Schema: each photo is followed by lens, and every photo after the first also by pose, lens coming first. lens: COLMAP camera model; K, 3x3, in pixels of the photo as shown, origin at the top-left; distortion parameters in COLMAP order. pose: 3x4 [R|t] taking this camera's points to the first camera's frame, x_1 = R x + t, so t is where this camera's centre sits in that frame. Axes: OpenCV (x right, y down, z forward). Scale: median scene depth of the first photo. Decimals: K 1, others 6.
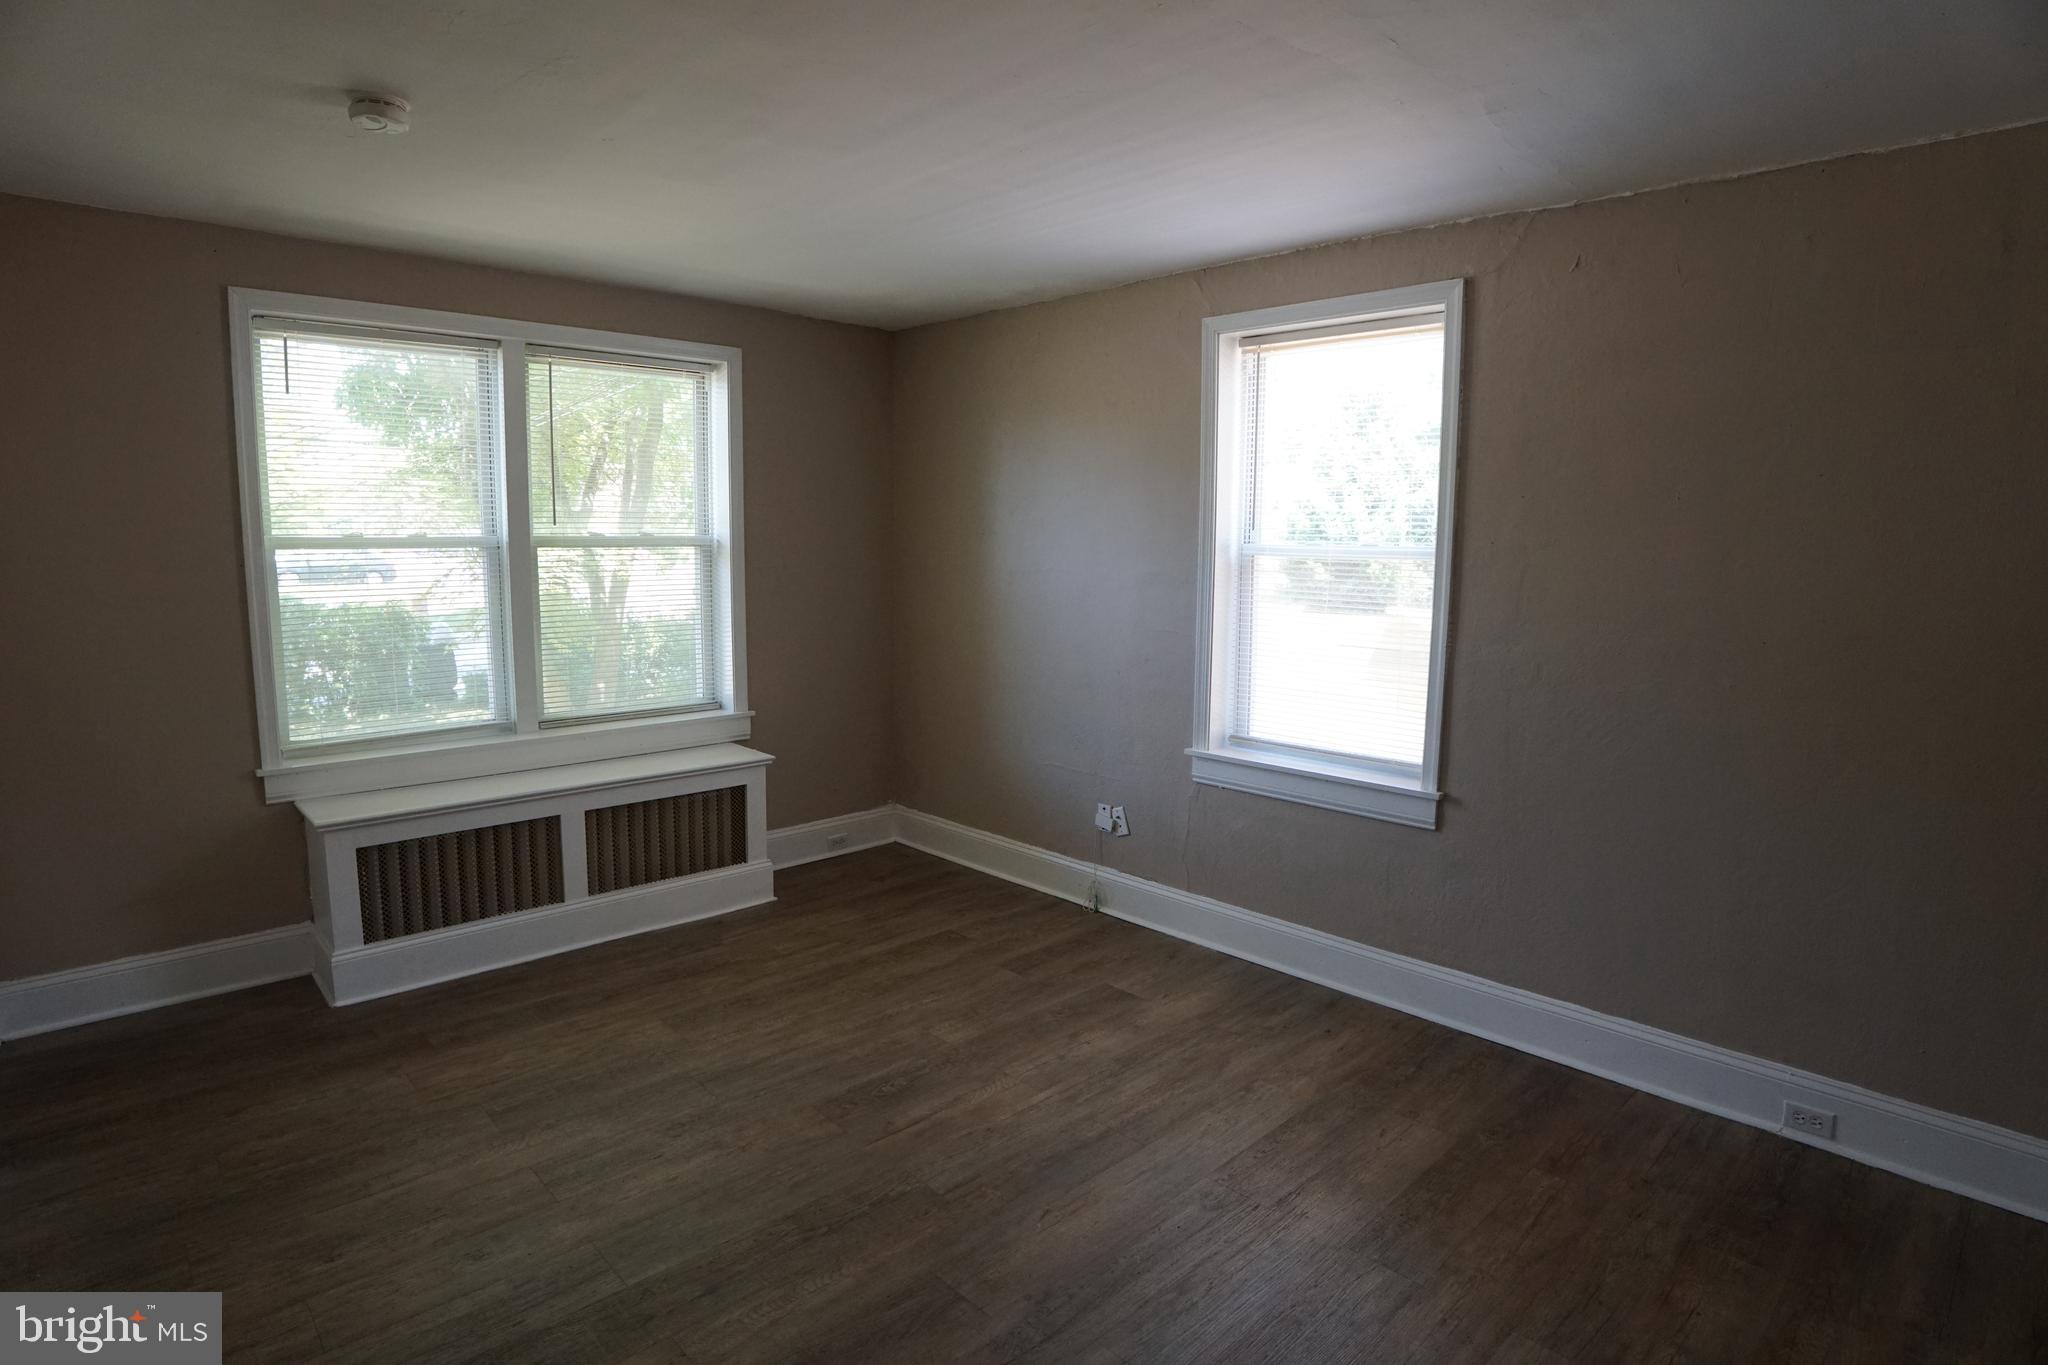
lens RADIAL K [[1064.4, 0, 1010.0], [0, 1064.4, 688.3], [0, 0, 1]] dist [-0.088250, 0.016461]
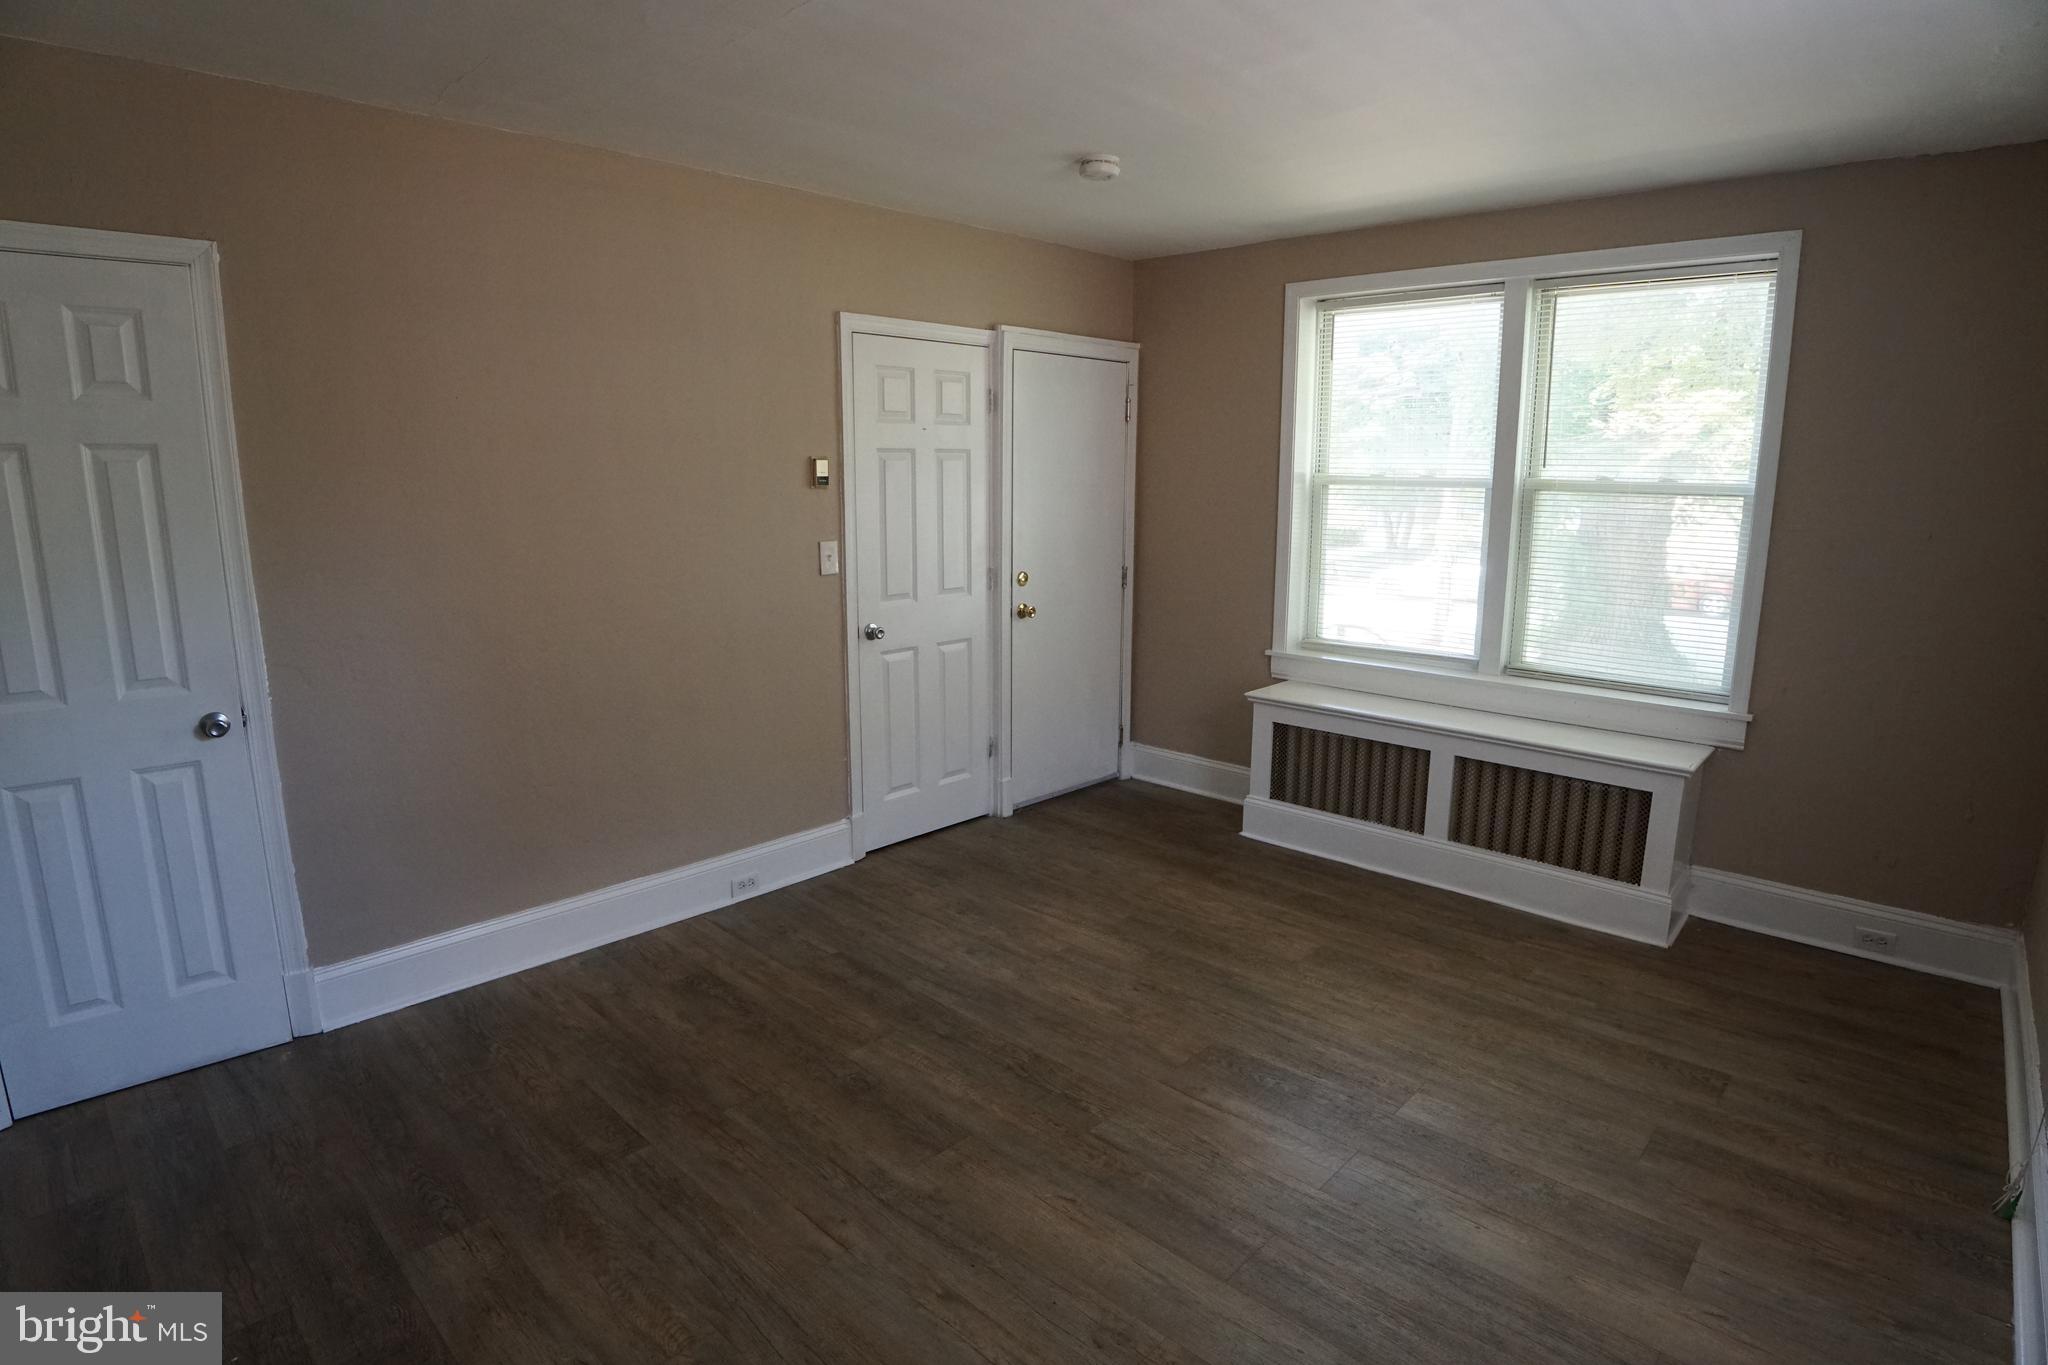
lens RADIAL K [[1064.4, 0, 1036.9], [0, 1064.4, 686.7], [0, 0, 1]] dist [-0.088250, 0.016461]
pose [[0.059197, 0.187757, -0.980430, 0.609199], [-0.144186, 0.973461, 0.177717, -0.075569], [0.987778, 0.130844, 0.084698, 0.585202]]
